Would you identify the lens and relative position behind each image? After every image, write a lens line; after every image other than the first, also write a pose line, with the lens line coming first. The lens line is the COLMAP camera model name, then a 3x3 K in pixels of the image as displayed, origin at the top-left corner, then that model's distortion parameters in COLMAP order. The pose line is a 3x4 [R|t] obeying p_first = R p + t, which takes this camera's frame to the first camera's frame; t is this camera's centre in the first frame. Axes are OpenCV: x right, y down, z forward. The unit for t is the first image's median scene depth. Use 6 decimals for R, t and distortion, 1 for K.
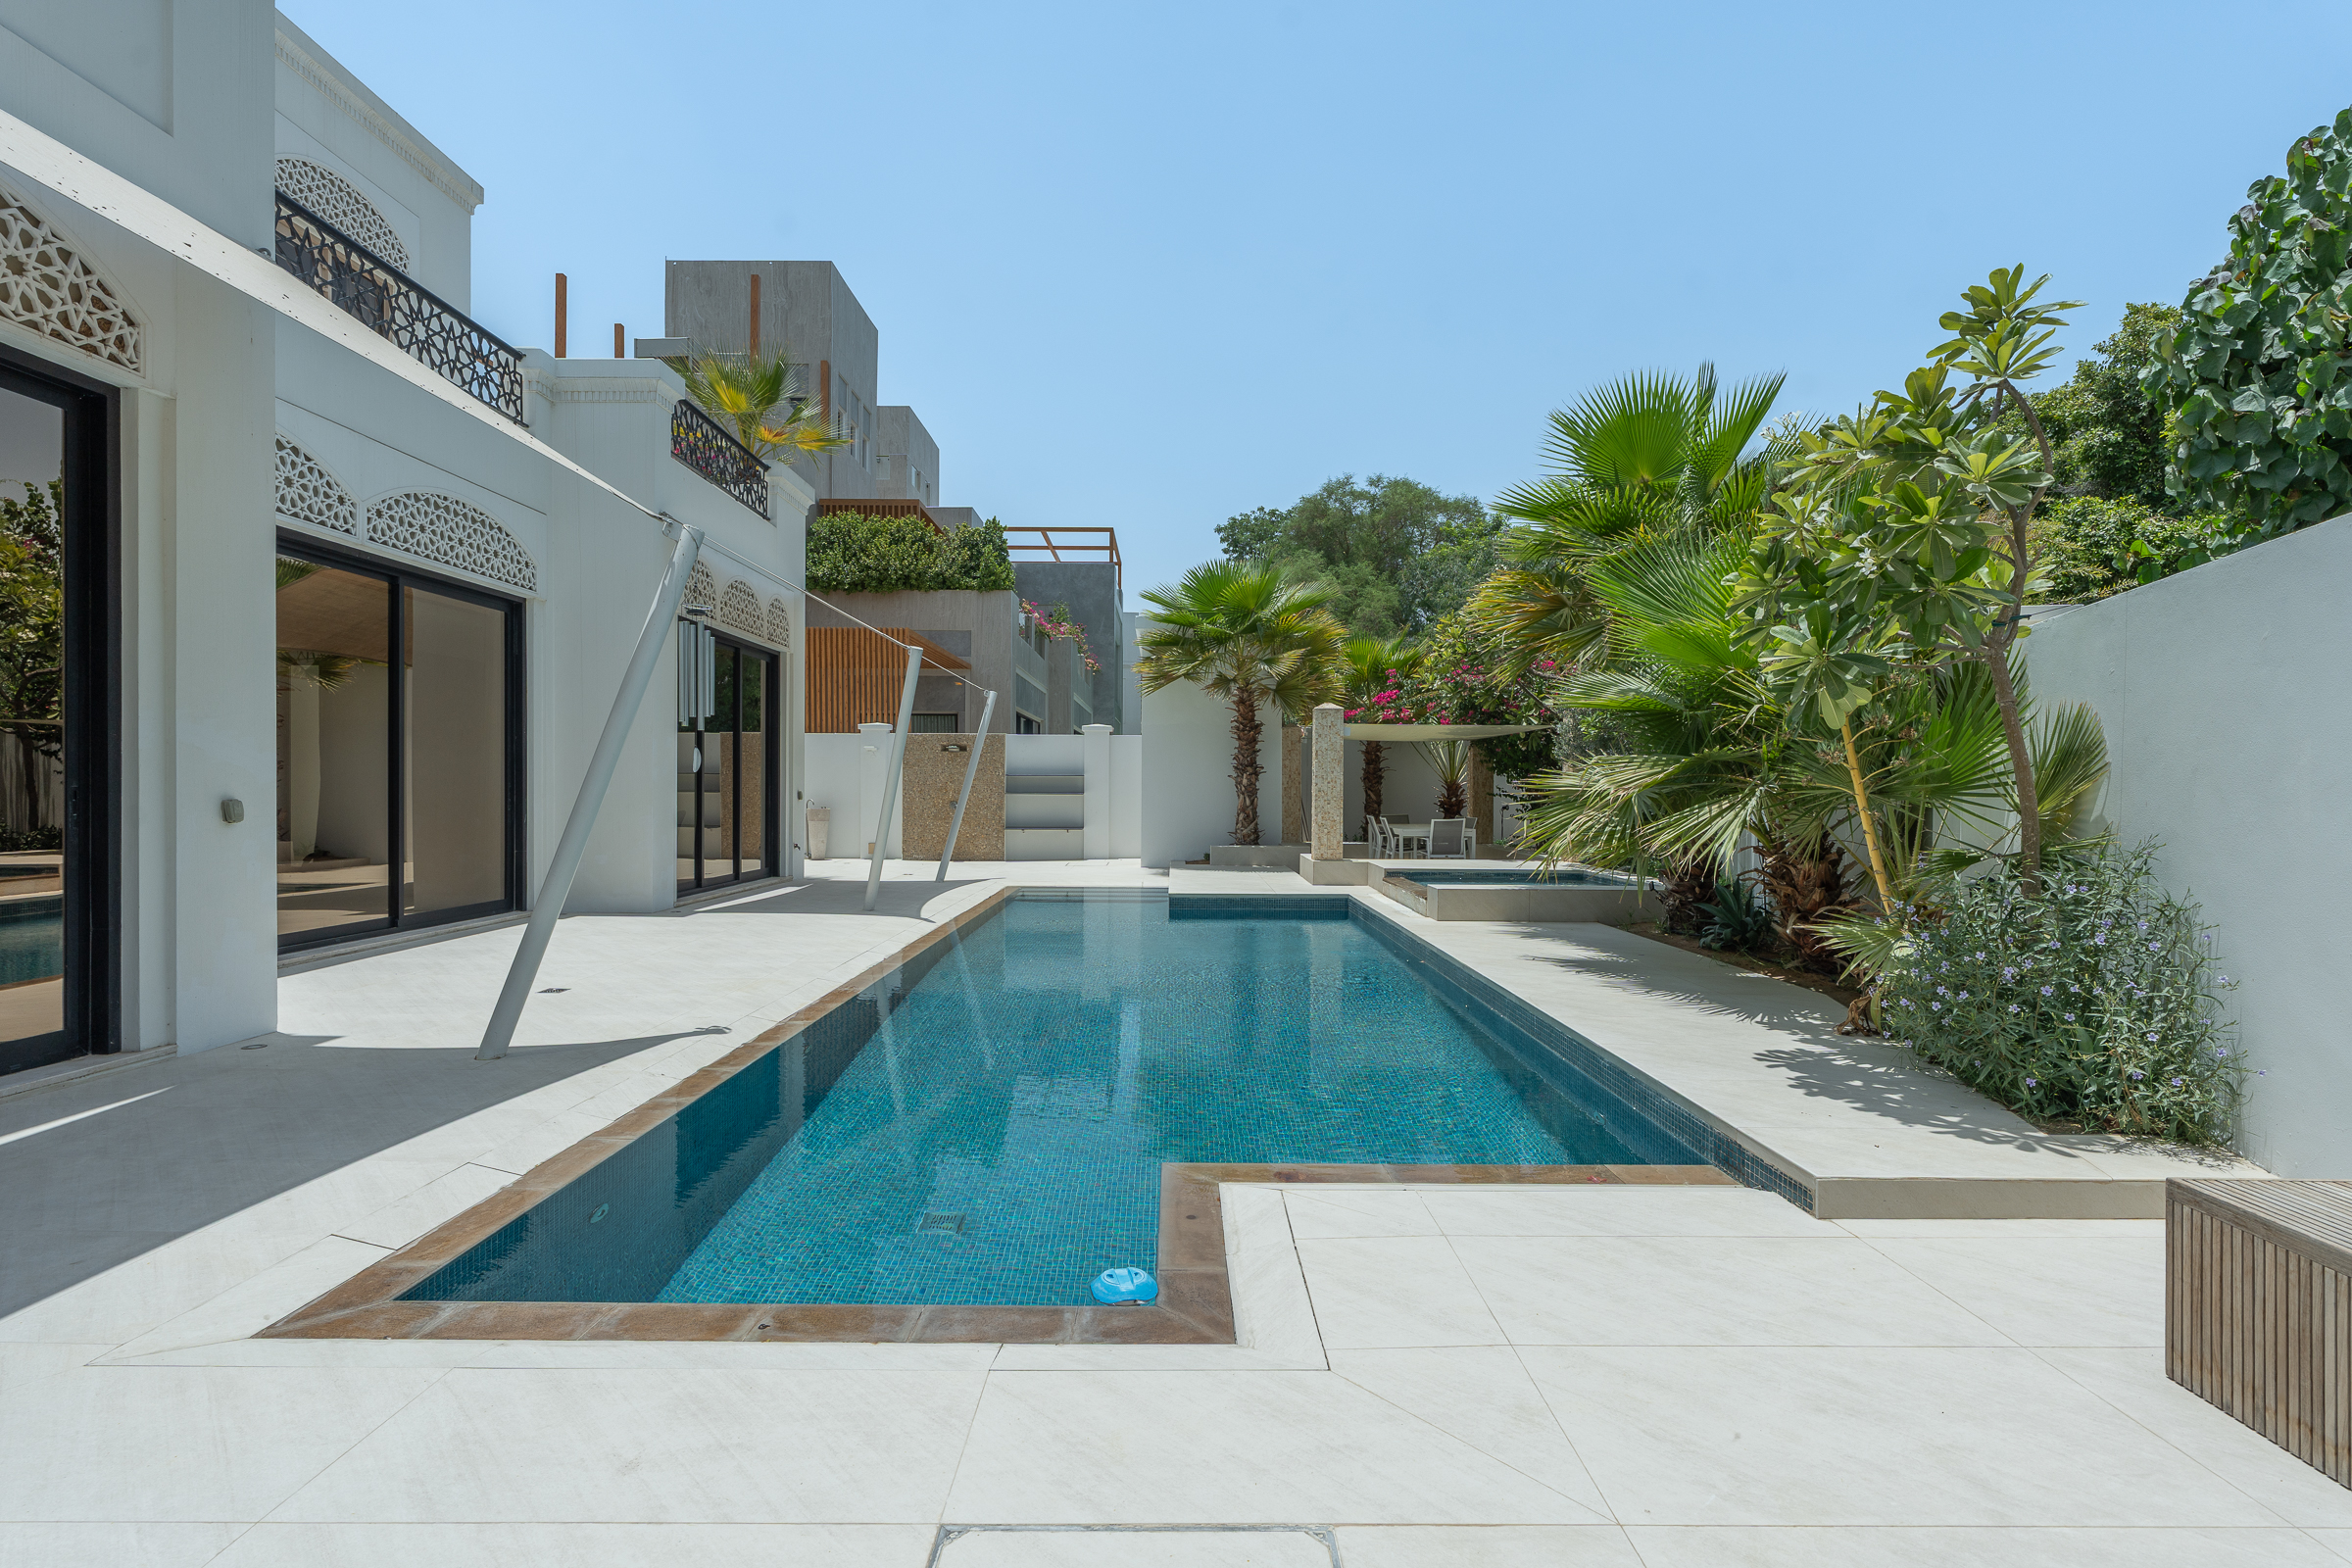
lens RADIAL K [[1027.9, 0, 1124.2], [0, 1027.9, 785.5], [0, 0, 1]] dist [-0.004044, 0.000106]
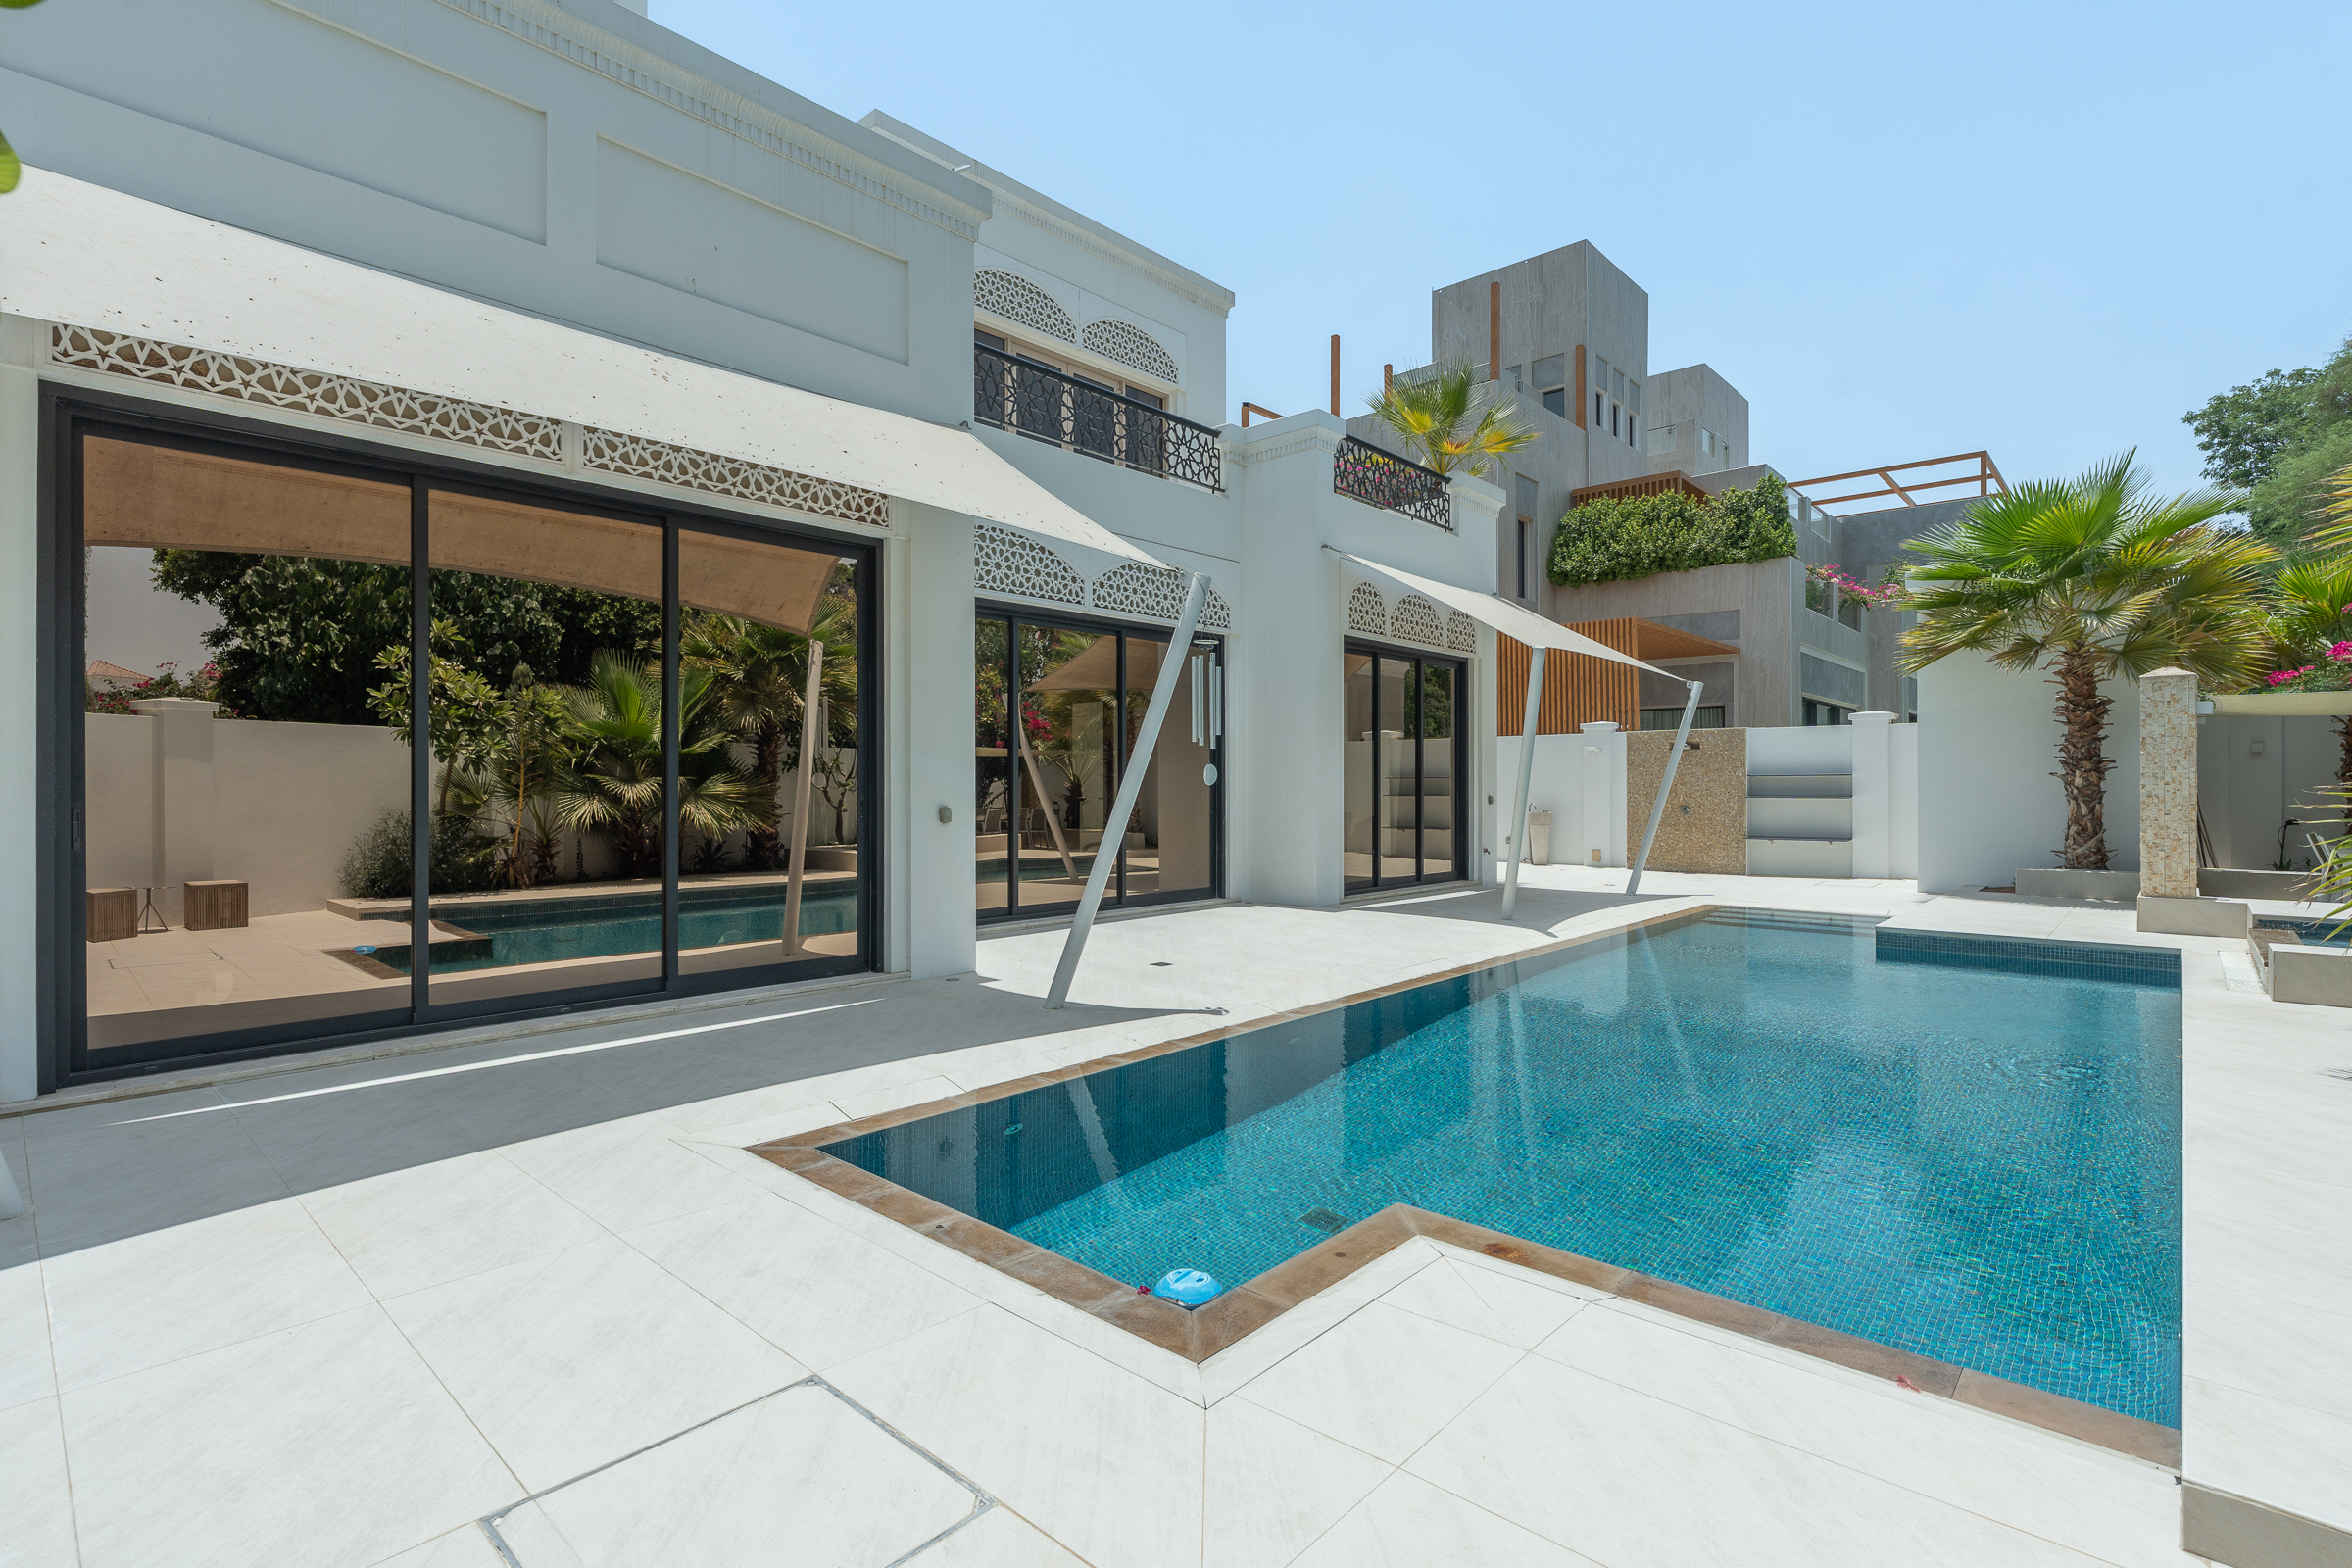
lens RADIAL K [[1055.4, 0, 1194.3], [0, 1055.4, 777.9], [0, 0, 1]] dist [-0.004923, 0.000087]
pose [[0.757714, -0.011805, -0.652480, 0.142591], [0.007365, 0.999927, -0.009538, -0.004228], [0.652545, 0.002422, 0.757746, 0.037729]]
